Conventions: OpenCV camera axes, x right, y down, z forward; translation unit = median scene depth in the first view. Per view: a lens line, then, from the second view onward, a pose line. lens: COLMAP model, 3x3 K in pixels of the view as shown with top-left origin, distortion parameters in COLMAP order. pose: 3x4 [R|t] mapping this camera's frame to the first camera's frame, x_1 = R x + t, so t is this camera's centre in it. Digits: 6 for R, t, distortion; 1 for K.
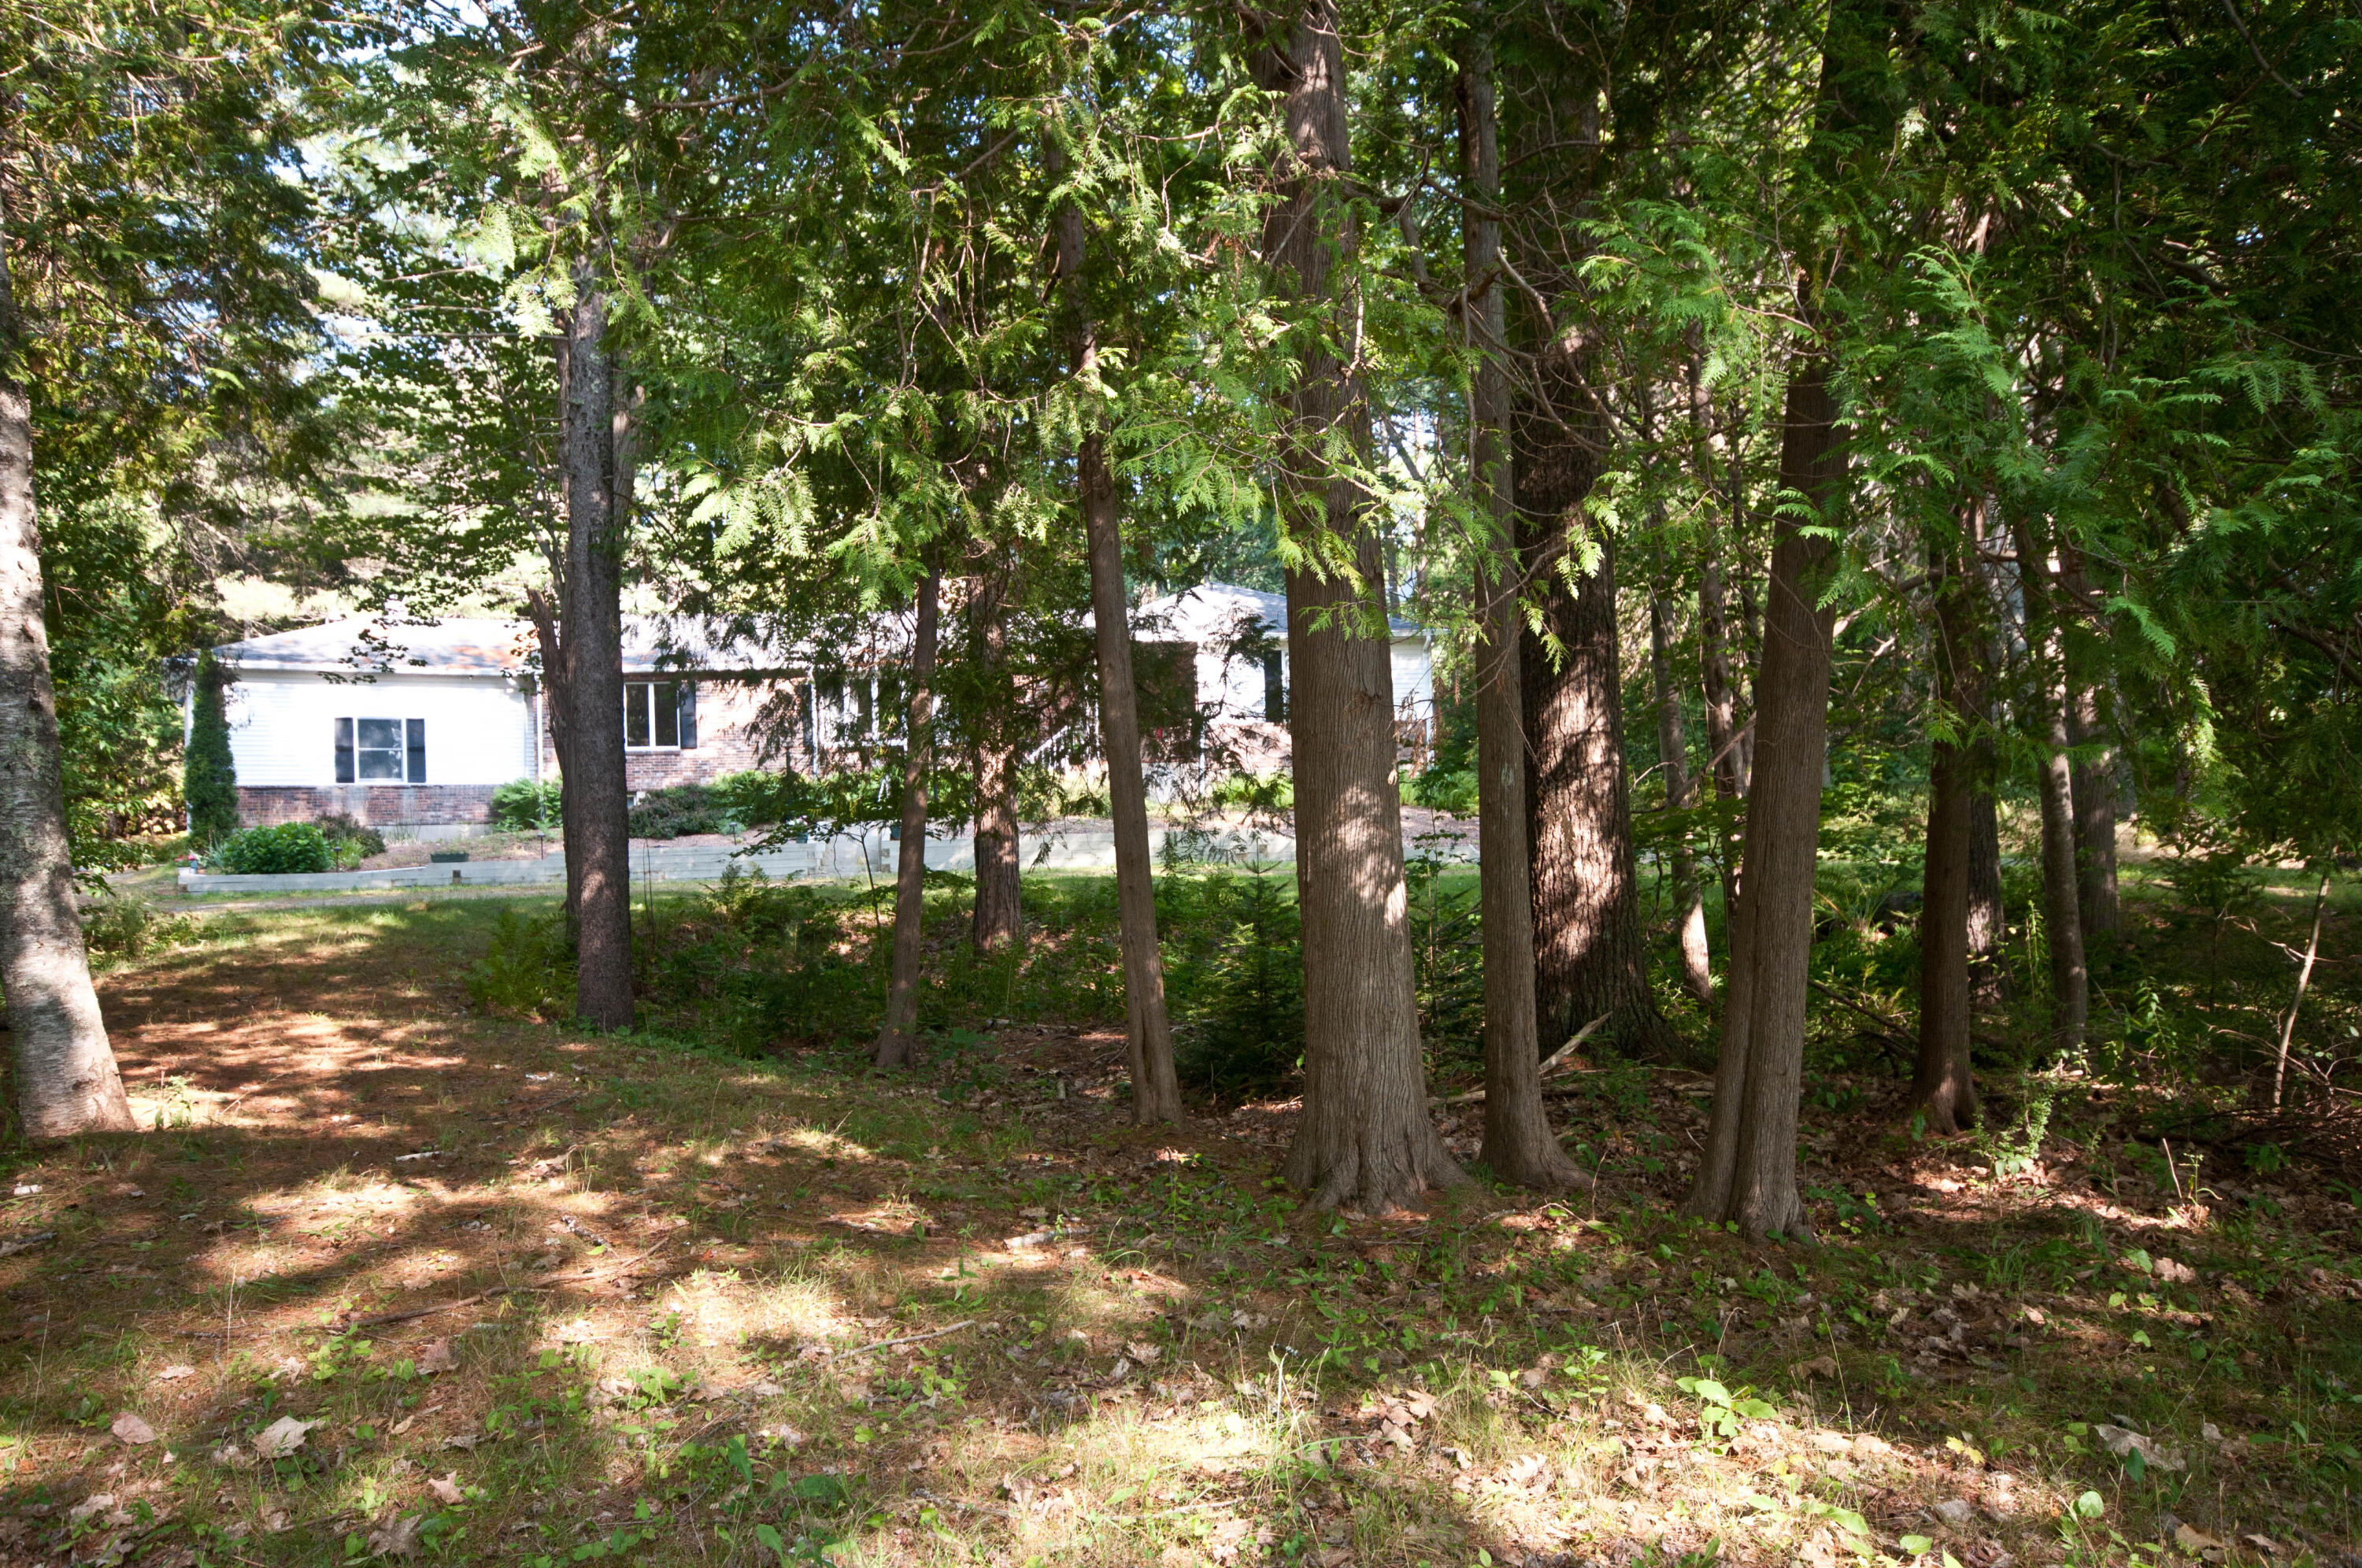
lens RADIAL K [[1663.9, 0, 1186.7], [0, 1663.9, 785.4], [0, 0, 1]] dist [0.005070, 0.001784]
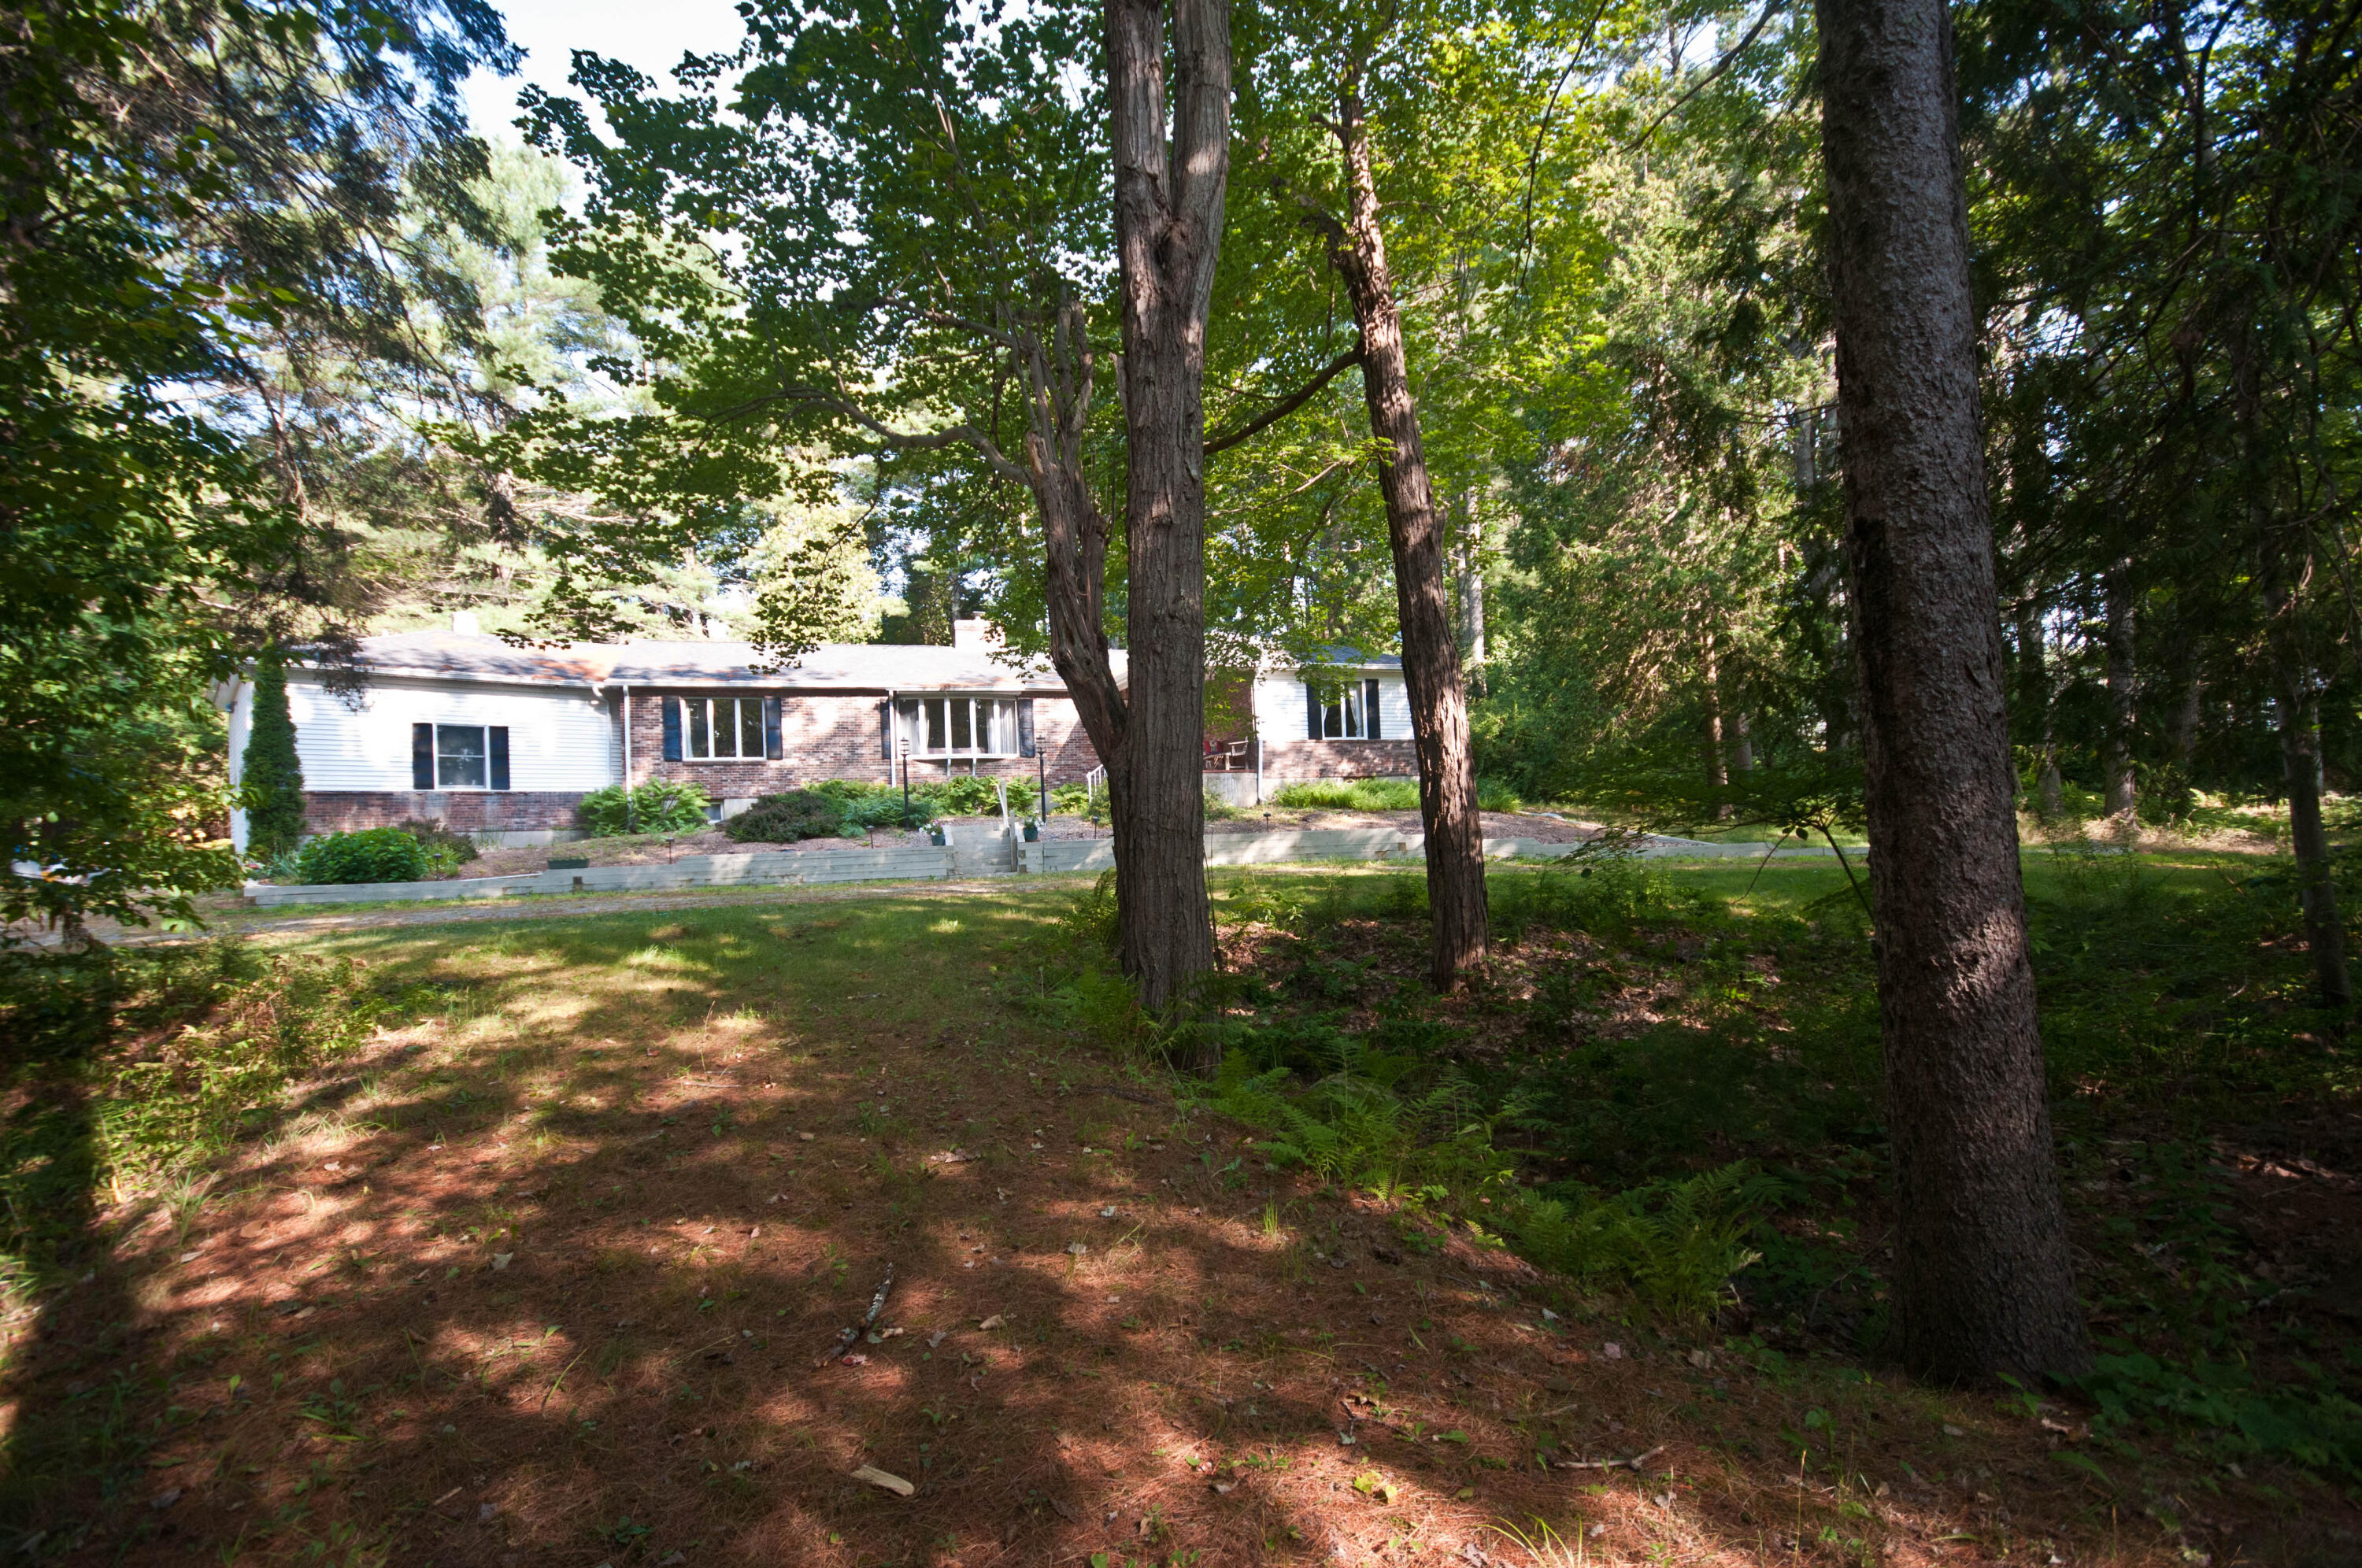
lens RADIAL K [[1082.0, 0, 1175.4], [0, 1082.0, 790.3], [0, 0, 1]] dist [0.002676, 0.000206]
pose [[0.979475, 0.001943, 0.201558, -0.204275], [0.001021, 0.999893, -0.014600, 0.009458], [-0.201565, 0.014506, 0.979368, 0.287186]]
